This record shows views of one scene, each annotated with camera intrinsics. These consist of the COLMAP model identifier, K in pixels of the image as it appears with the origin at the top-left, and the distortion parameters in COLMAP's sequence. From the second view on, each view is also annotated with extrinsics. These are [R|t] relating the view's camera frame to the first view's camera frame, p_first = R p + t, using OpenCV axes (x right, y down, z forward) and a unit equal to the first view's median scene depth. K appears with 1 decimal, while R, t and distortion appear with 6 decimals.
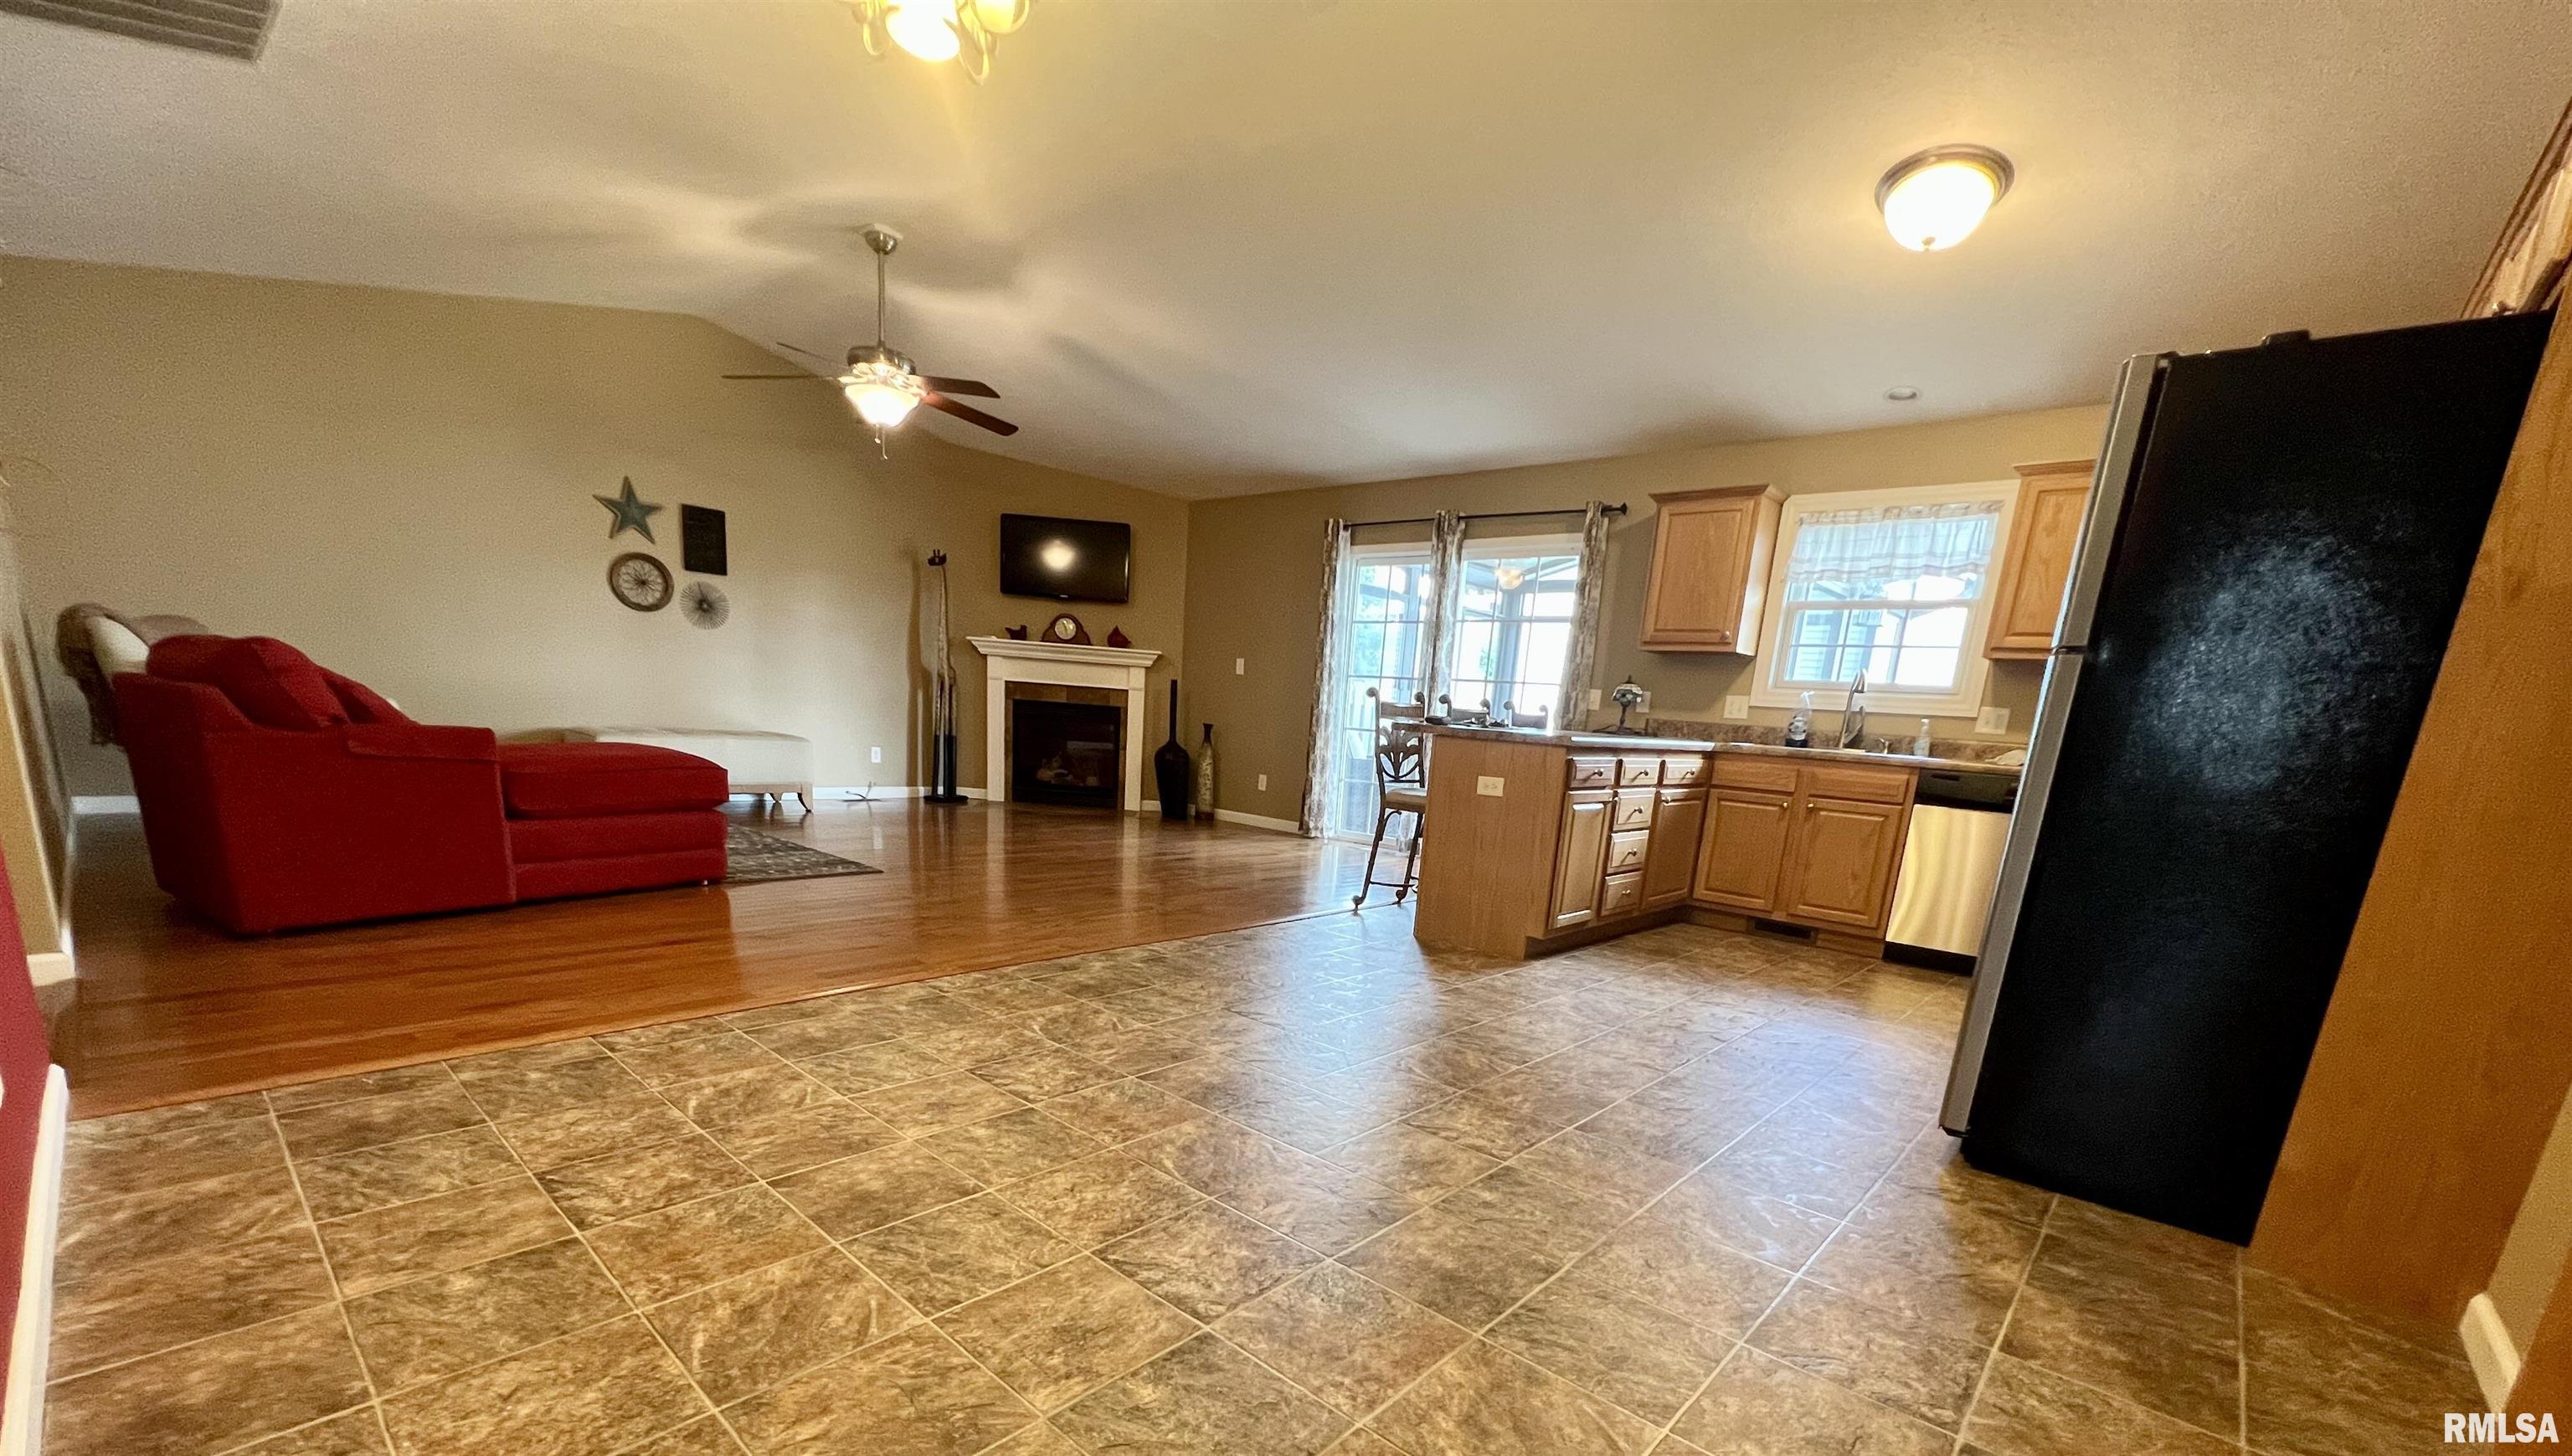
lens RADIAL K [[1018.5, 0, 1279.3], [0, 1018.5, 959.4], [0, 0, 1]] dist [-0.001693, -0.000752]
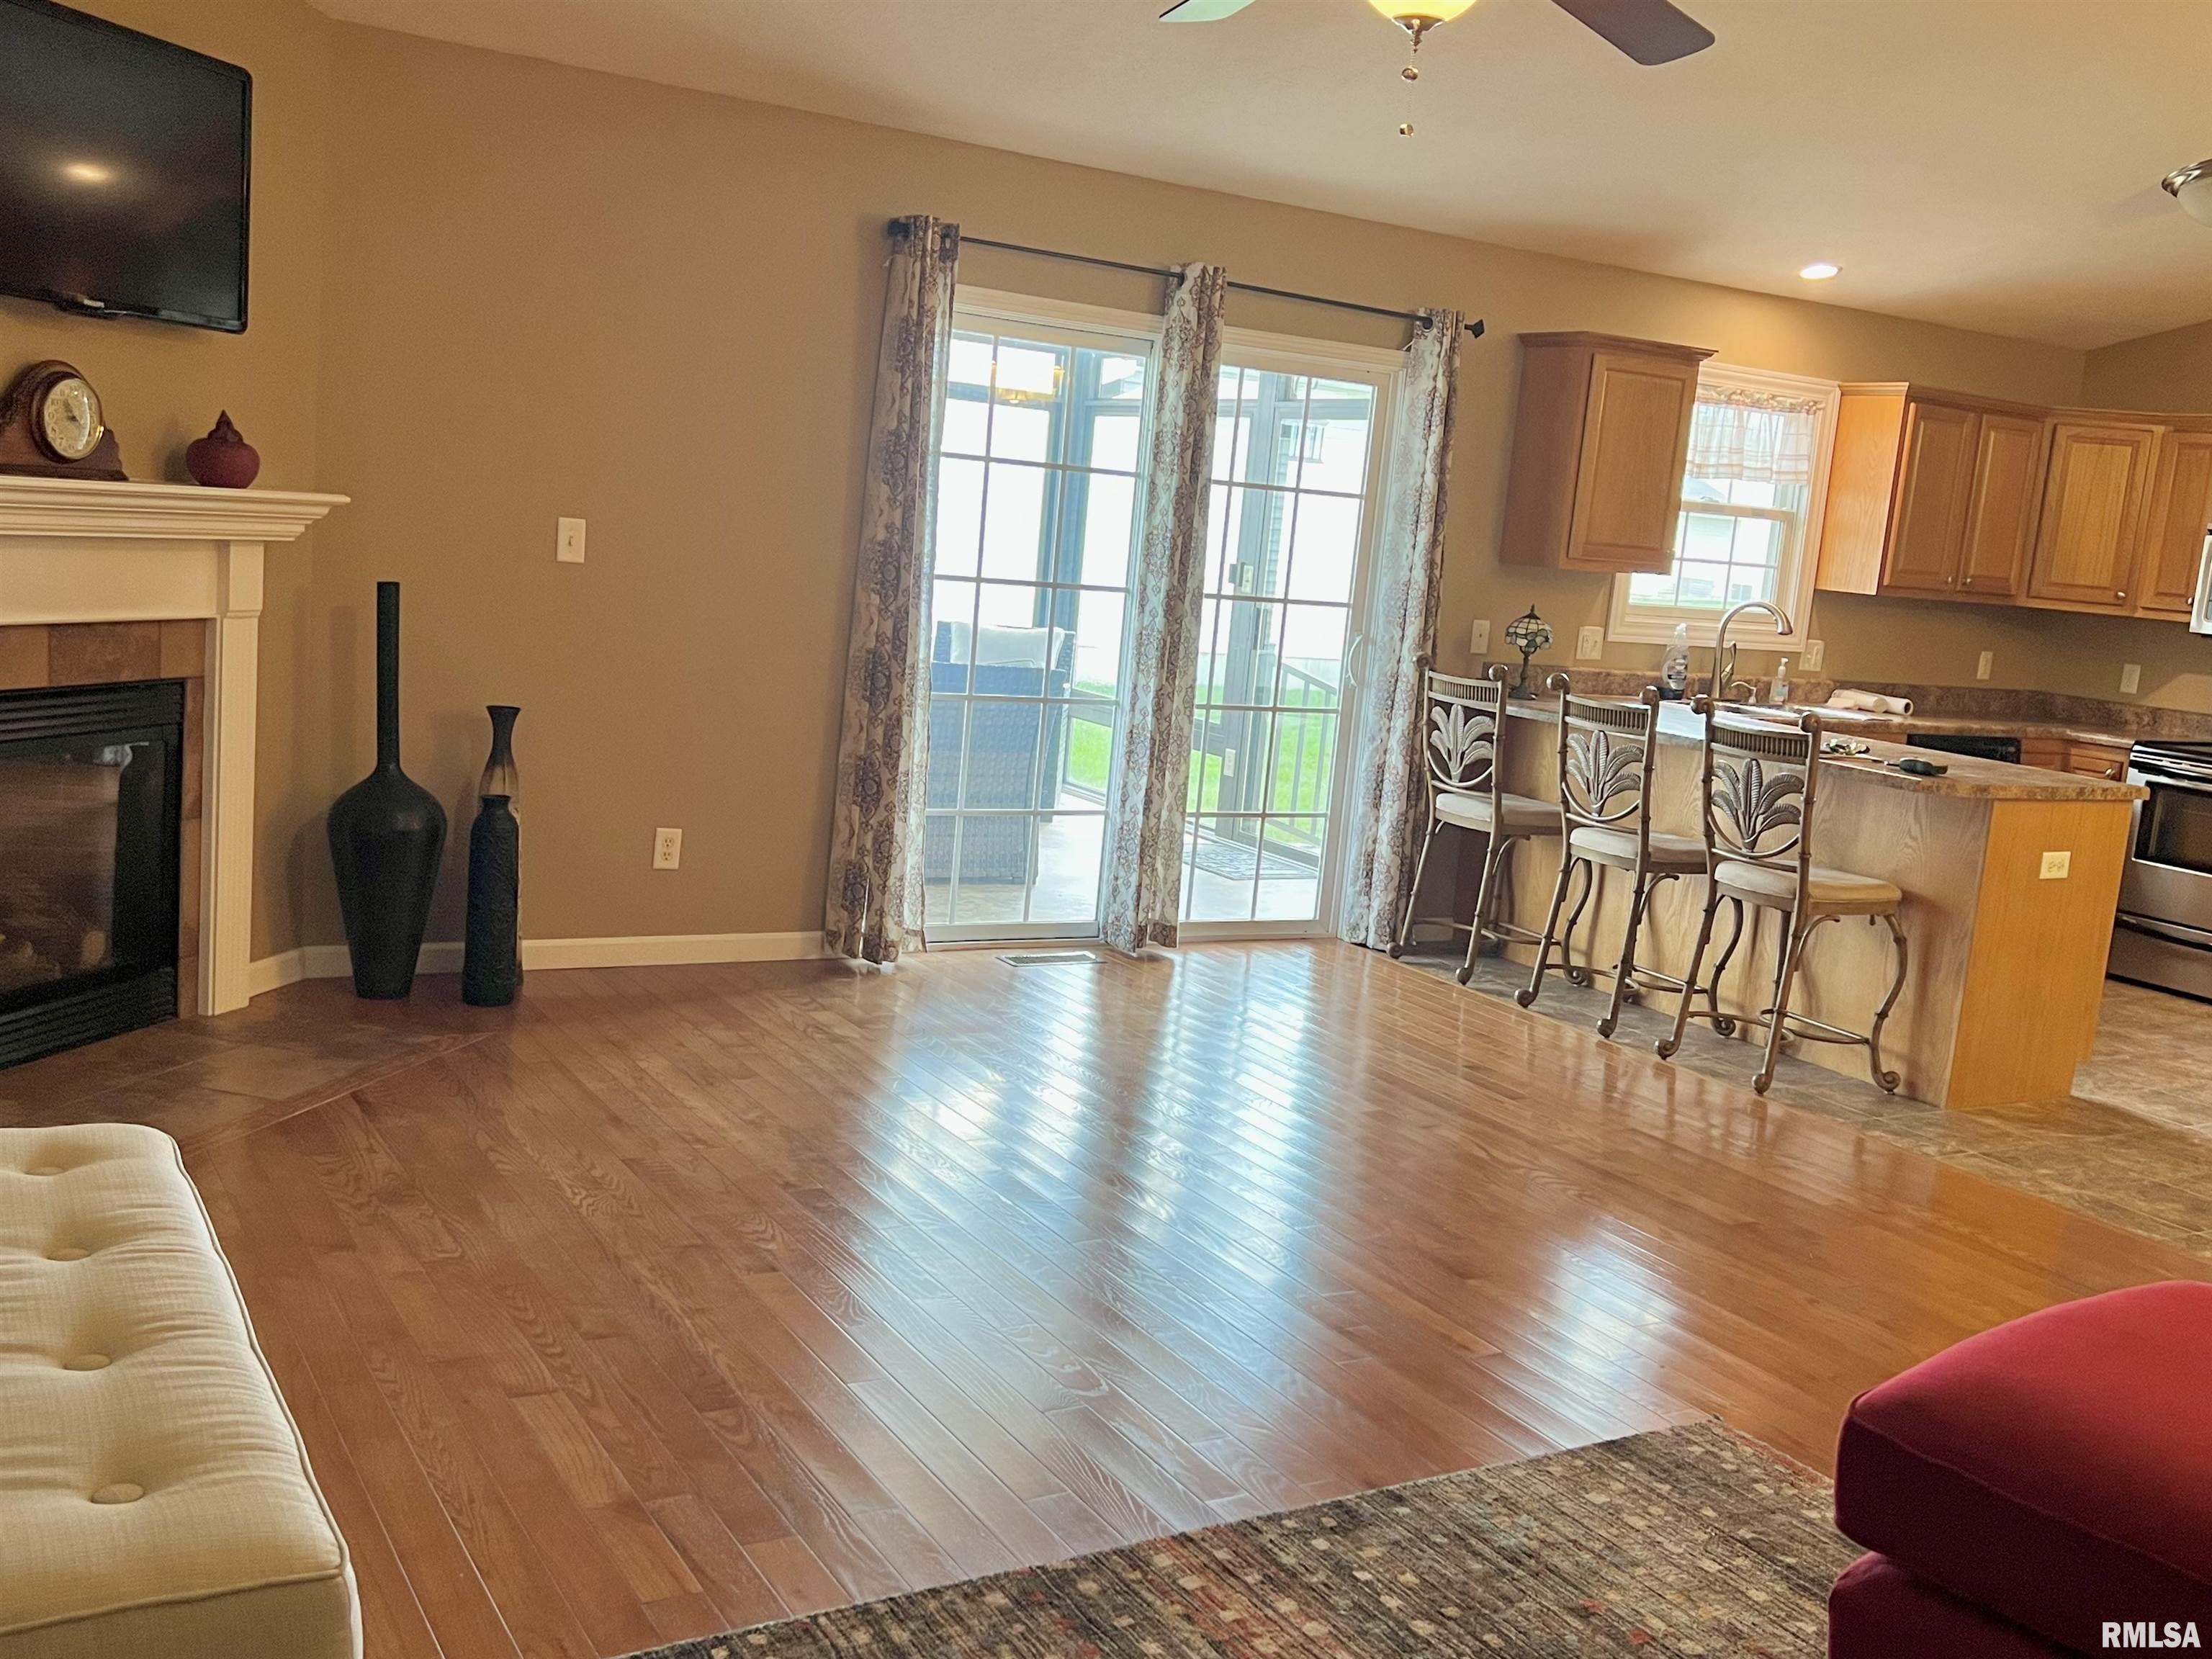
lens RADIAL K [[2089.4, 0, 1111.4], [0, 2089.4, 830.9], [0, 0, 1]] dist [0.014446, 0.000000]
pose [[0.302089, -0.189704, 0.934213, -0.664662], [0.165199, 0.975589, 0.144687, -0.257606], [-0.938856, 0.110623, 0.326054, 0.583538]]
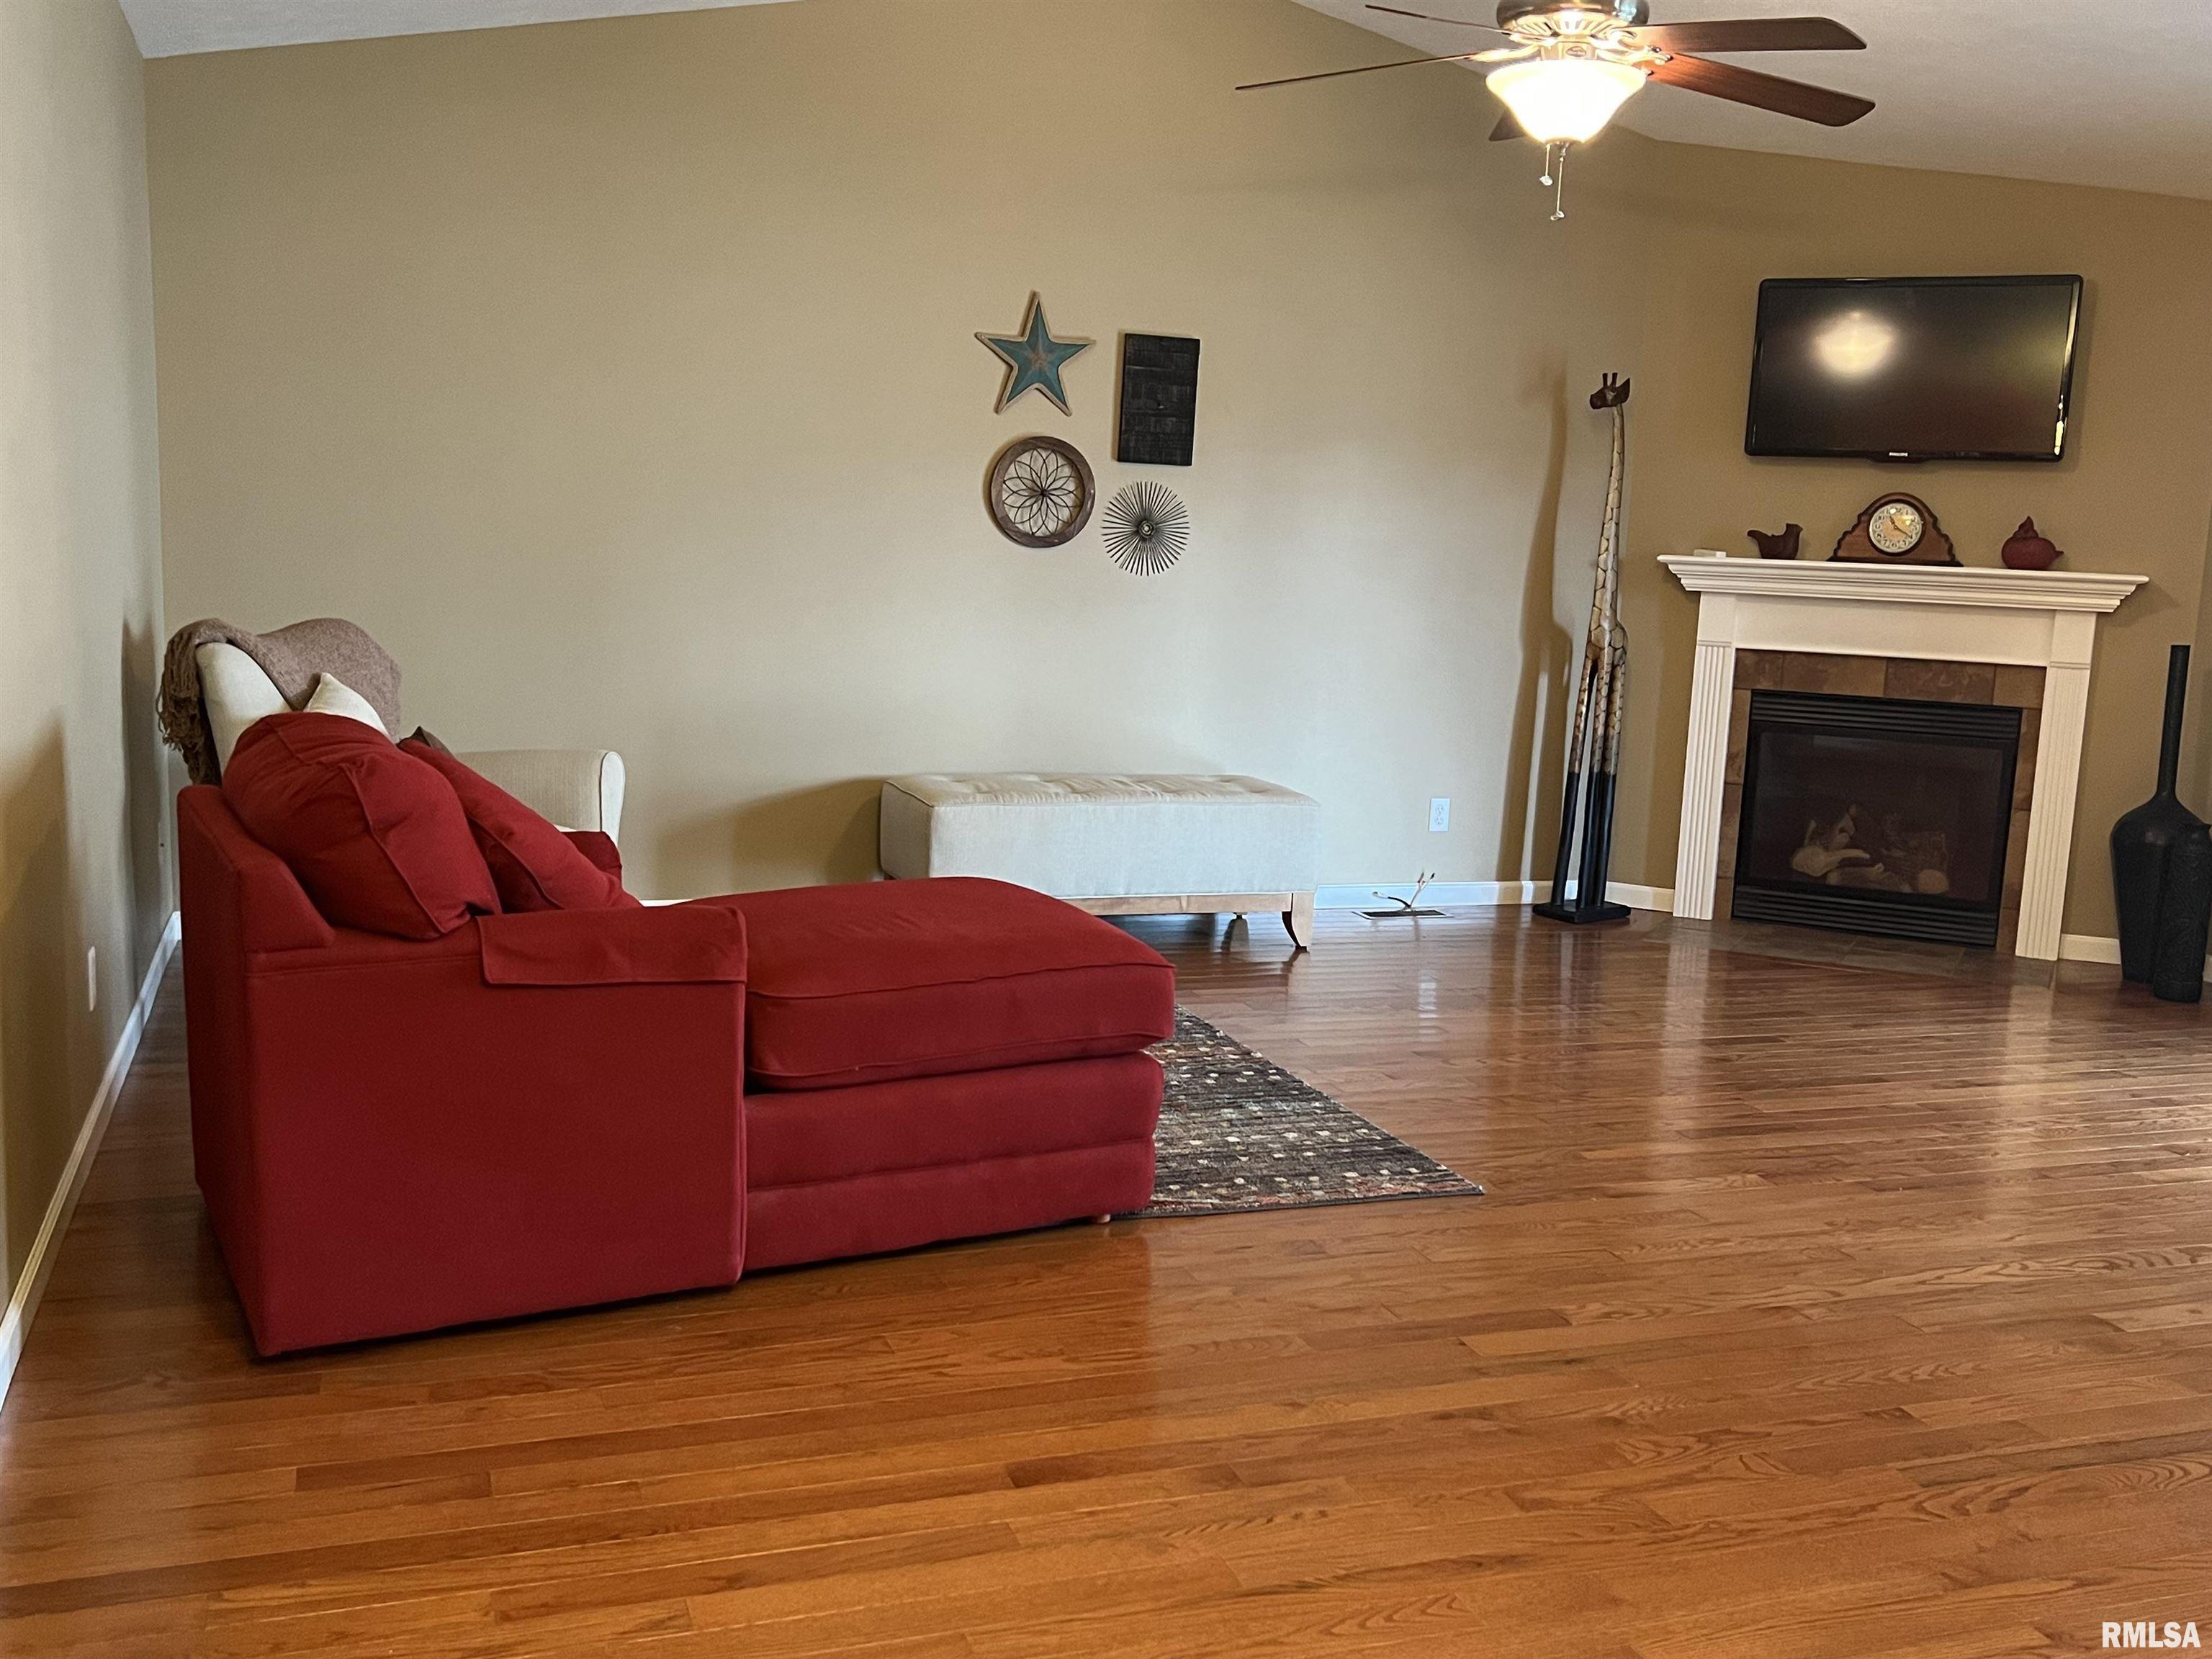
lens RADIAL K [[2089.4, 0, 1100.1], [0, 2089.4, 840.8], [0, 0, 1]] dist [0.014446, 0.000000]
pose [[0.877049, 0.038122, -0.478886, -0.079672], [-0.097978, 0.990088, -0.100624, -0.078749], [0.470304, 0.135172, 0.872091, 0.109807]]
